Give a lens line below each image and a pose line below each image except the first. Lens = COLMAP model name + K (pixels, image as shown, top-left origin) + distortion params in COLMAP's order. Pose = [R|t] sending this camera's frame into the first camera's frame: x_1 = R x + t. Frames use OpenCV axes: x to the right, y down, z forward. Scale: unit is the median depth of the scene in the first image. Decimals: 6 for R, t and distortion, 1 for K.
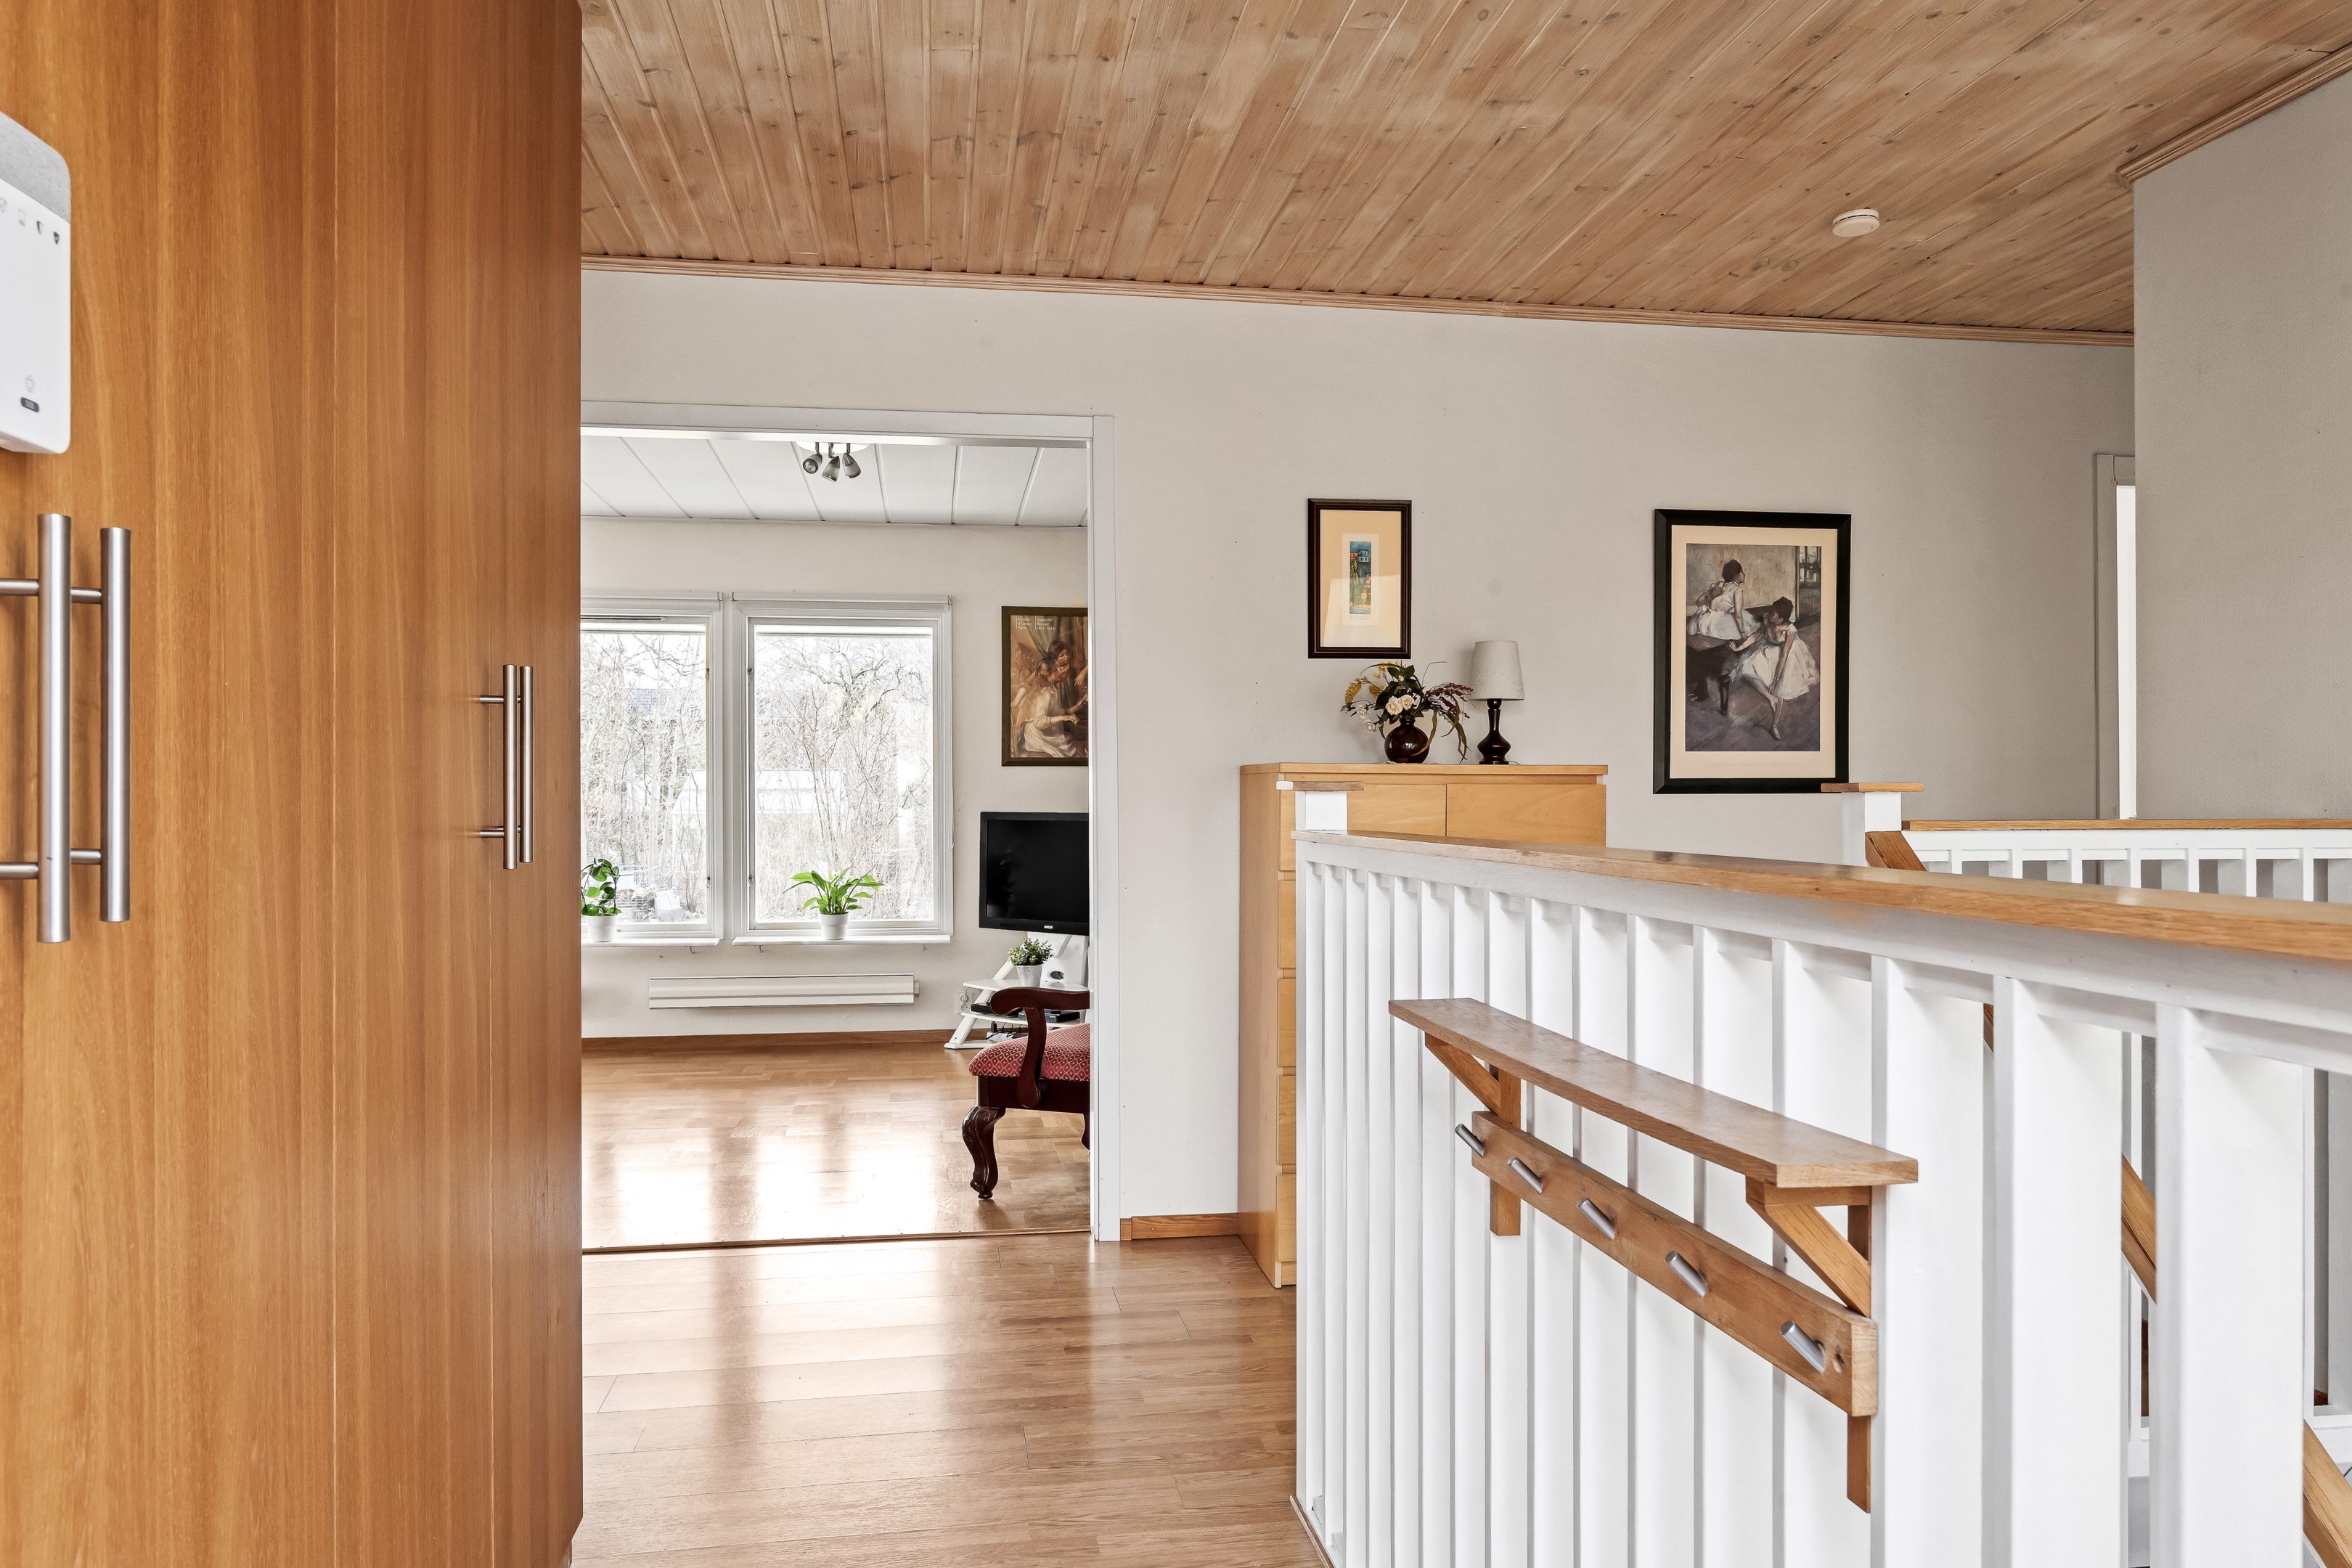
lens RADIAL K [[1608.9, 0, 1175.9], [0, 1608.9, 774.9], [0, 0, 1]] dist [-0.005738, 0.000793]
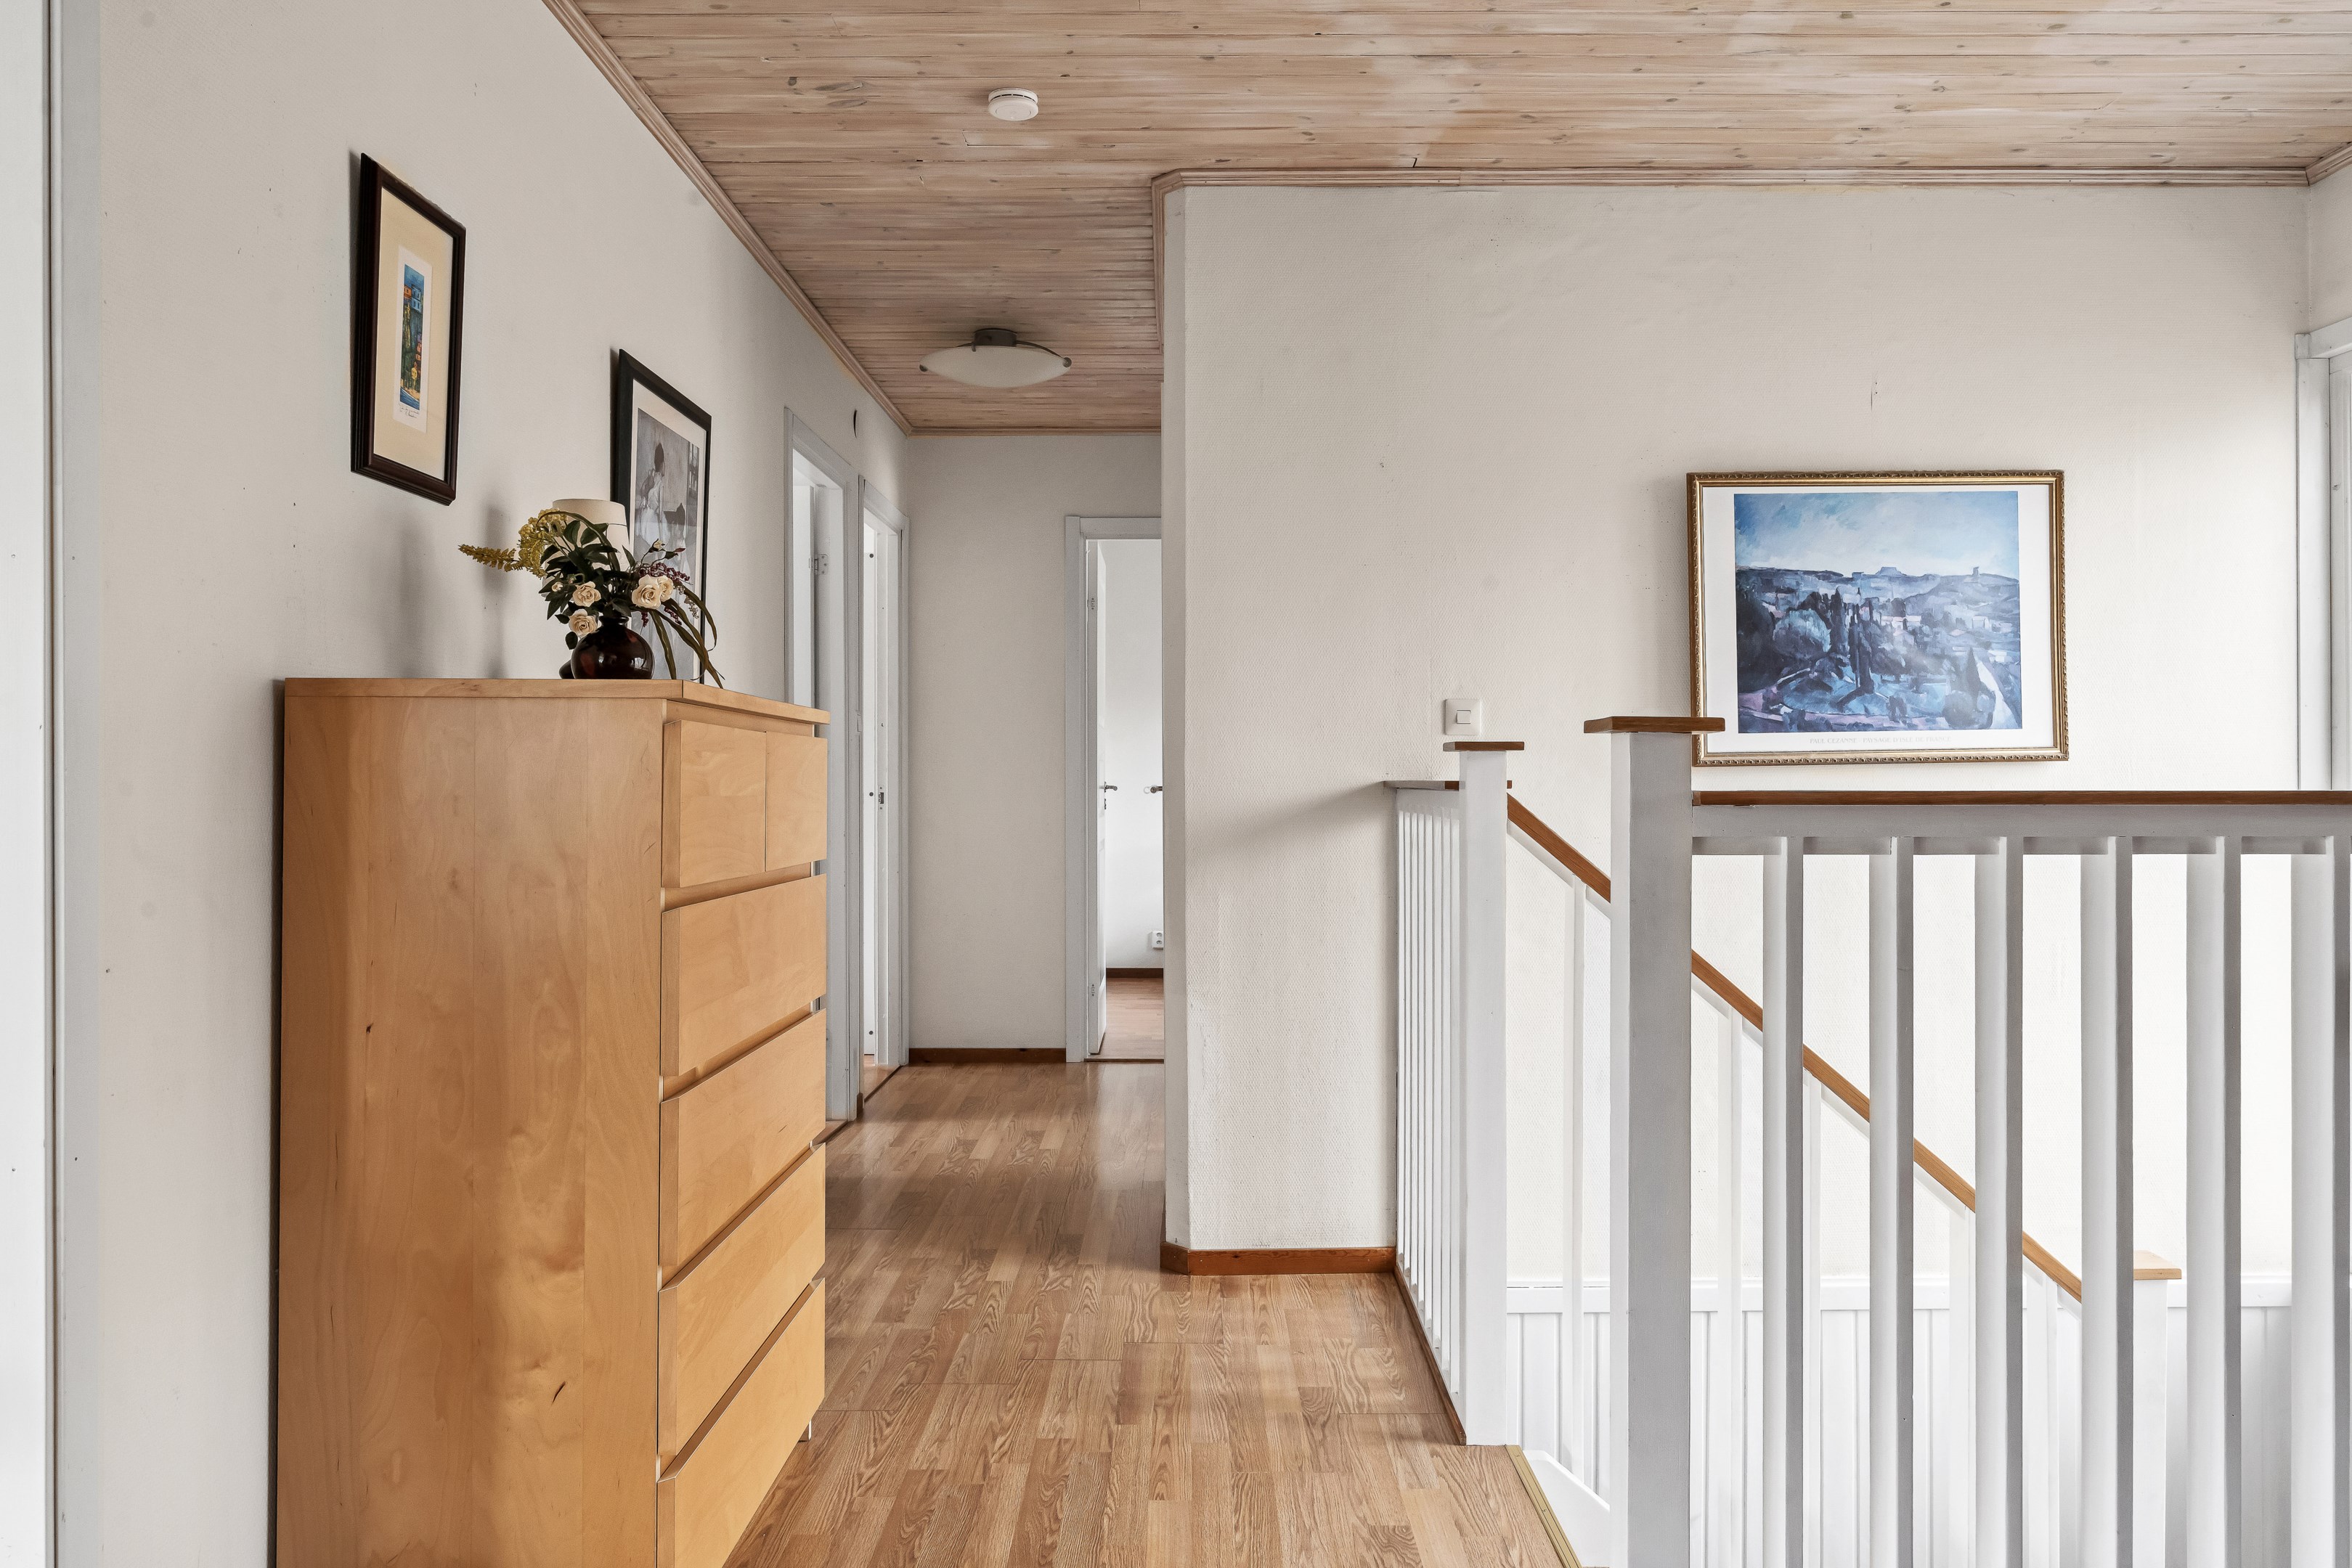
lens RADIAL K [[1608.6, 0, 1175.9], [0, 1608.6, 774.9], [0, 0, 1]] dist [-0.005738, 0.000793]
pose [[0.163007, 0.002432, 0.986622, -0.407540], [-0.019605, 0.999807, 0.000774, 0.017707], [-0.986430, -0.019469, 0.163023, 0.736119]]
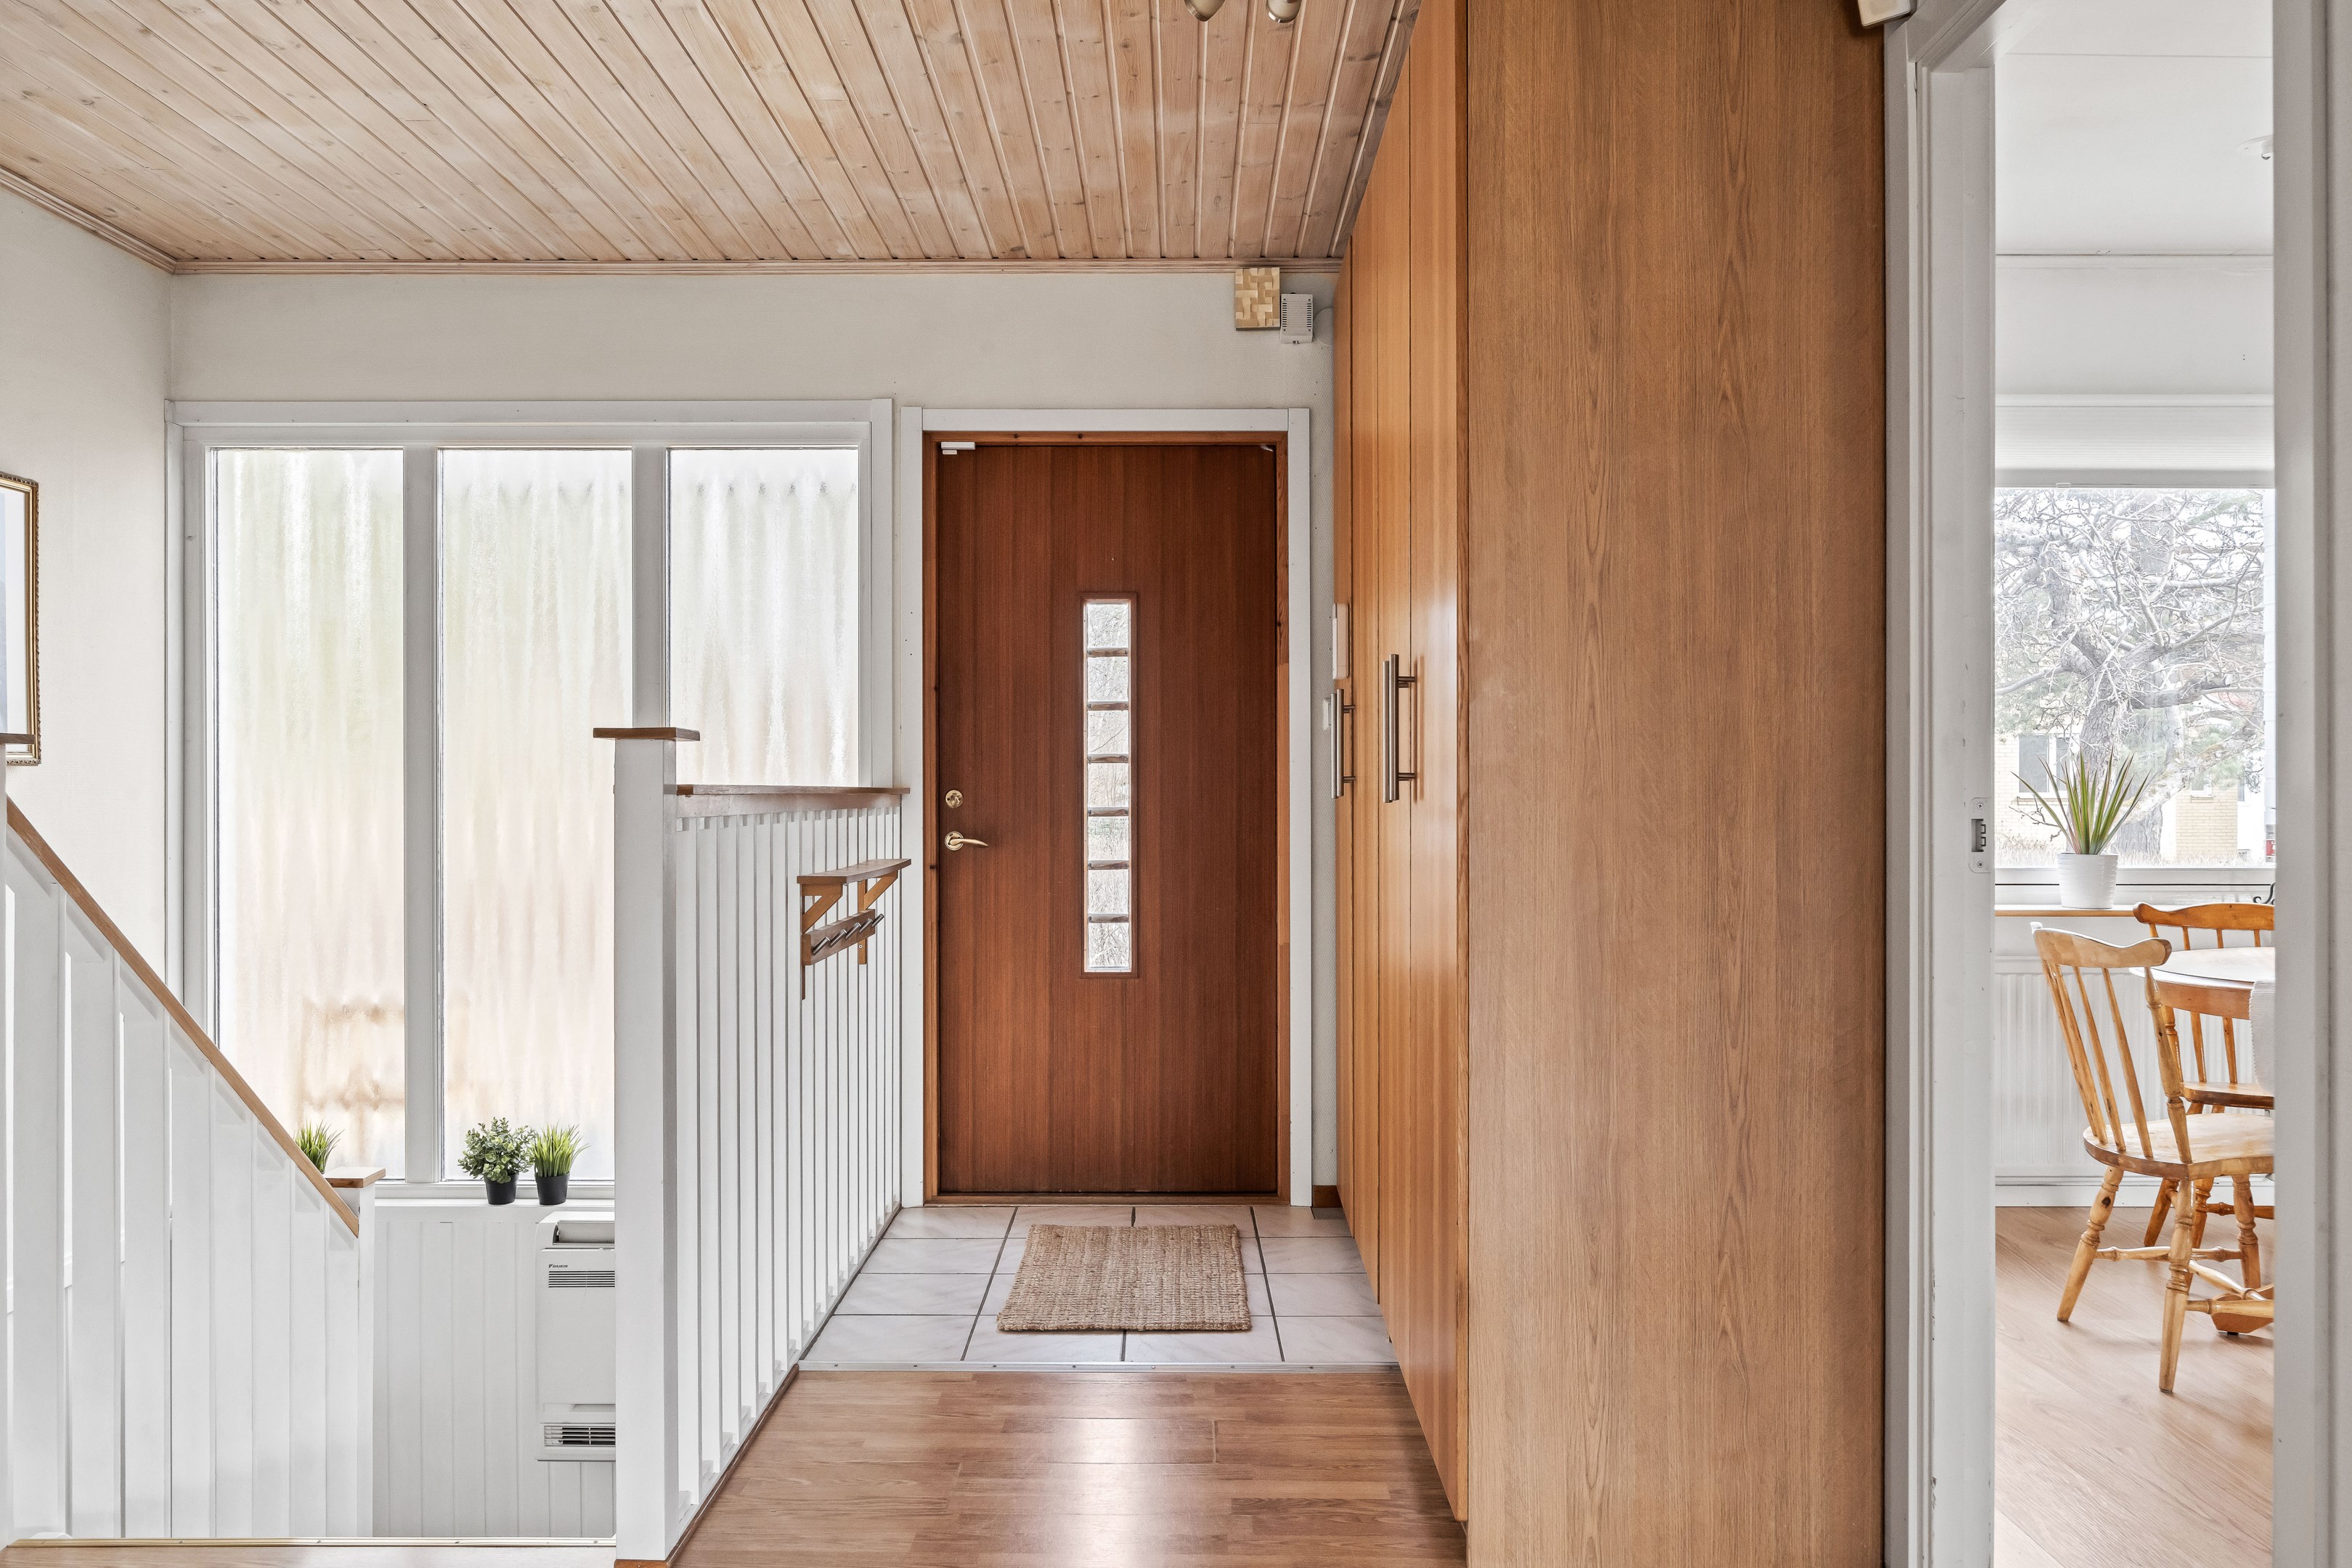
lens RADIAL K [[1703.0, 0, 1165.9], [0, 1703.0, 791.6], [0, 0, 1]] dist [-0.013020, -0.002068]
pose [[-0.984922, 0.002464, 0.172984, -0.235240], [-0.000929, 0.999809, -0.019531, 0.034729], [-0.172999, -0.019398, -0.984731, 1.260177]]
